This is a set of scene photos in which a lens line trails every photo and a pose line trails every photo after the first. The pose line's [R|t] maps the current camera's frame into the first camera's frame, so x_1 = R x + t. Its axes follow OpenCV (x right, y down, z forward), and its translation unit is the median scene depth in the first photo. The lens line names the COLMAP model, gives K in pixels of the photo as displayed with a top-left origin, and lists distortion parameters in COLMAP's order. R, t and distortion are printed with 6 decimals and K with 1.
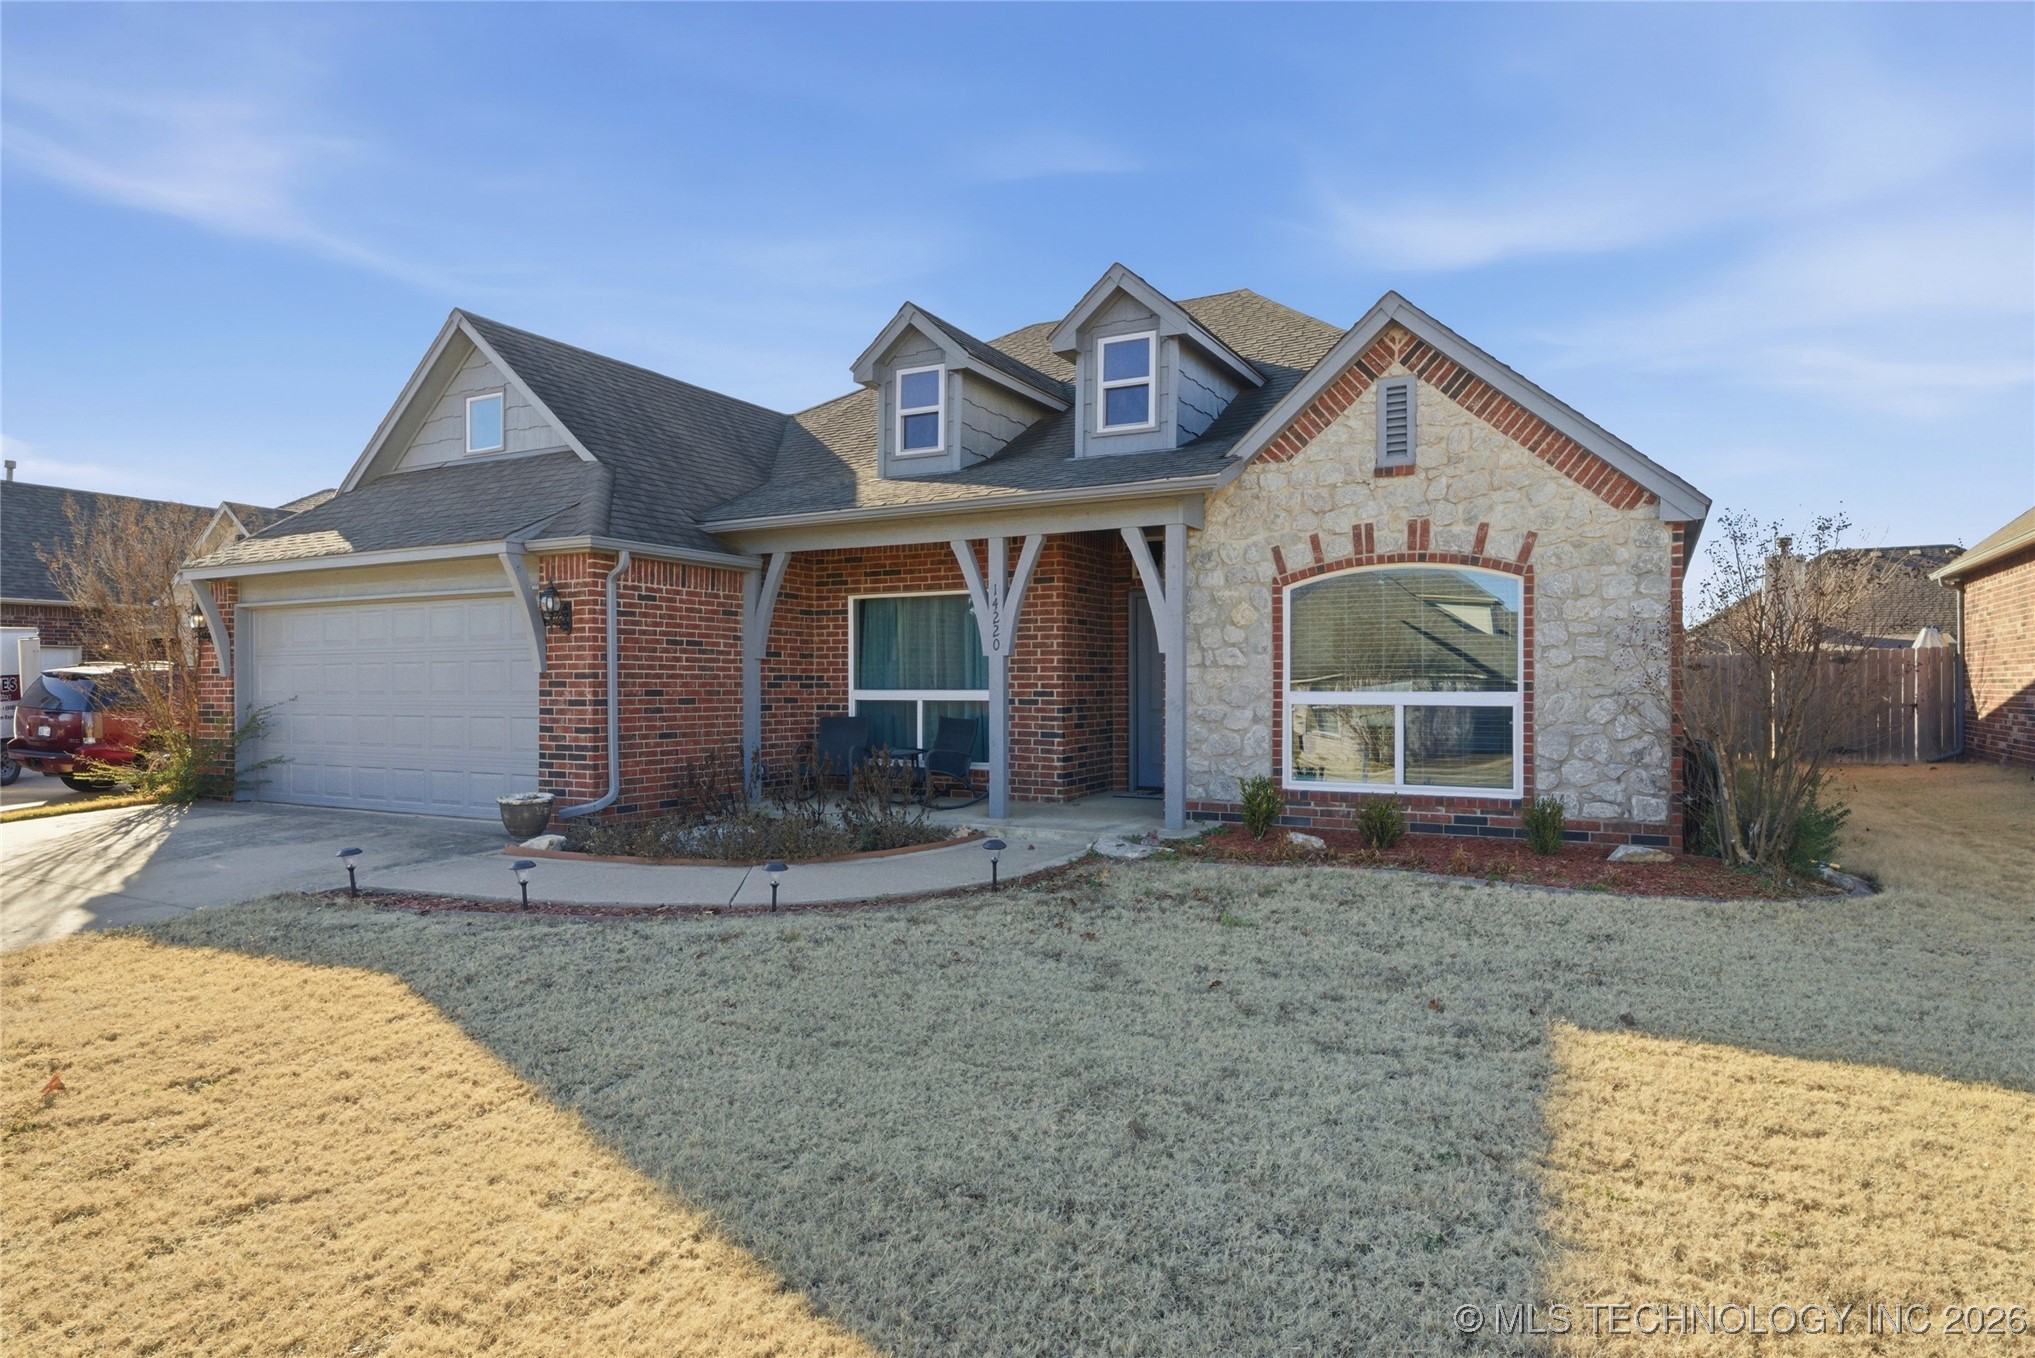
lens RADIAL K [[1147.6, 0, 1017.5], [0, 1147.6, 679.0], [0, 0, 1]] dist [0.000735, 0.000012]
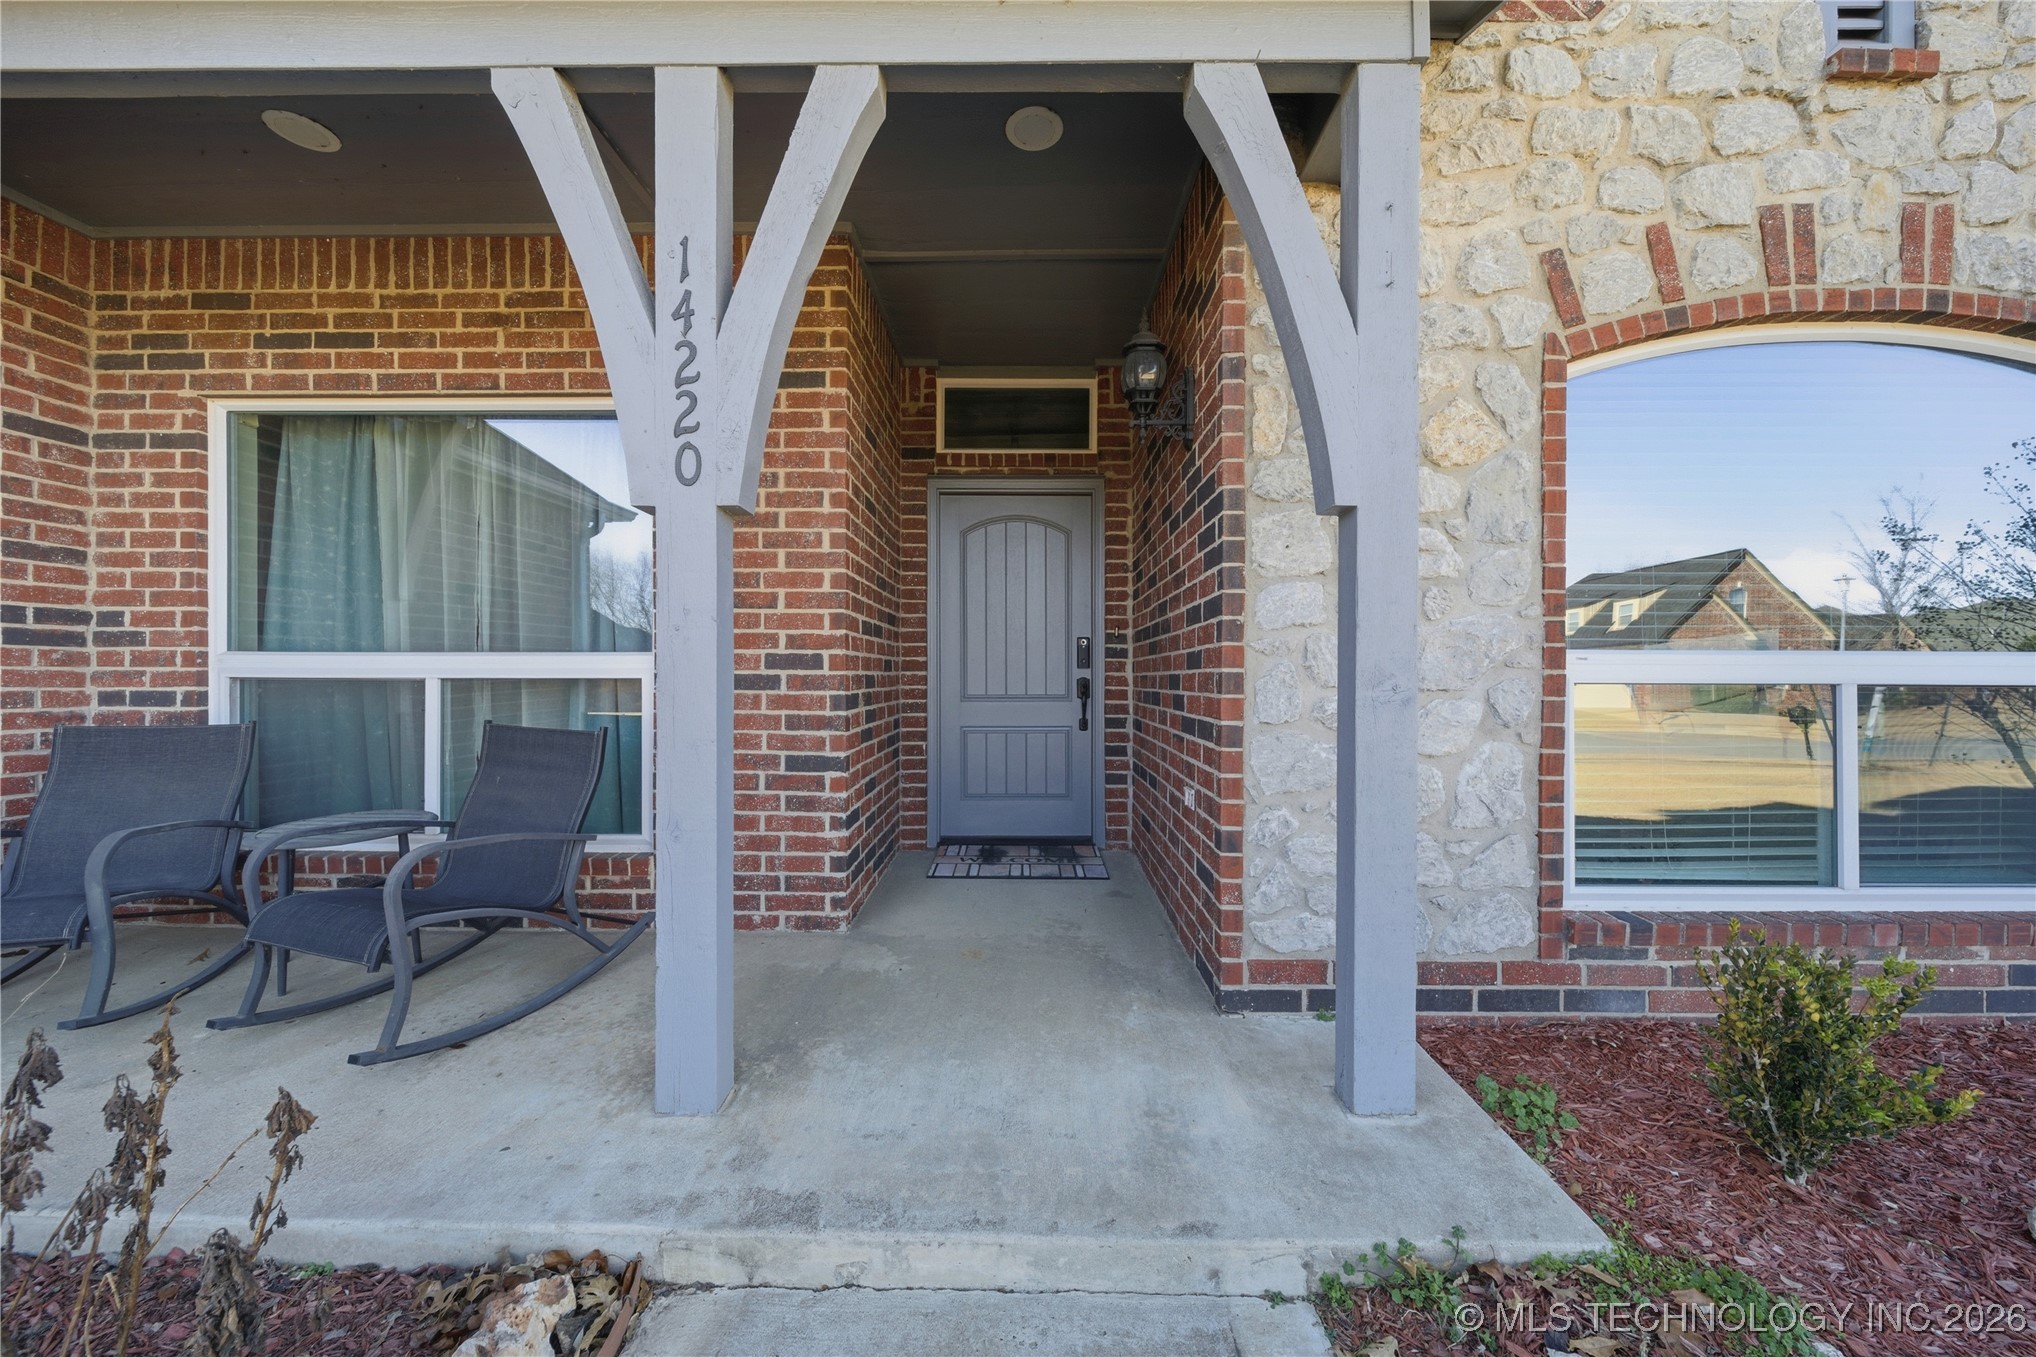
lens RADIAL K [[723.6, 0, 1018.0], [0, 723.6, 678.5], [0, 0, 1]] dist [-0.001628, -0.000360]
pose [[0.883152, 0.001837, 0.469083, -0.027067], [-0.006014, 0.999954, 0.007408, 0.016642], [-0.469048, -0.009363, 0.883123, 0.741591]]
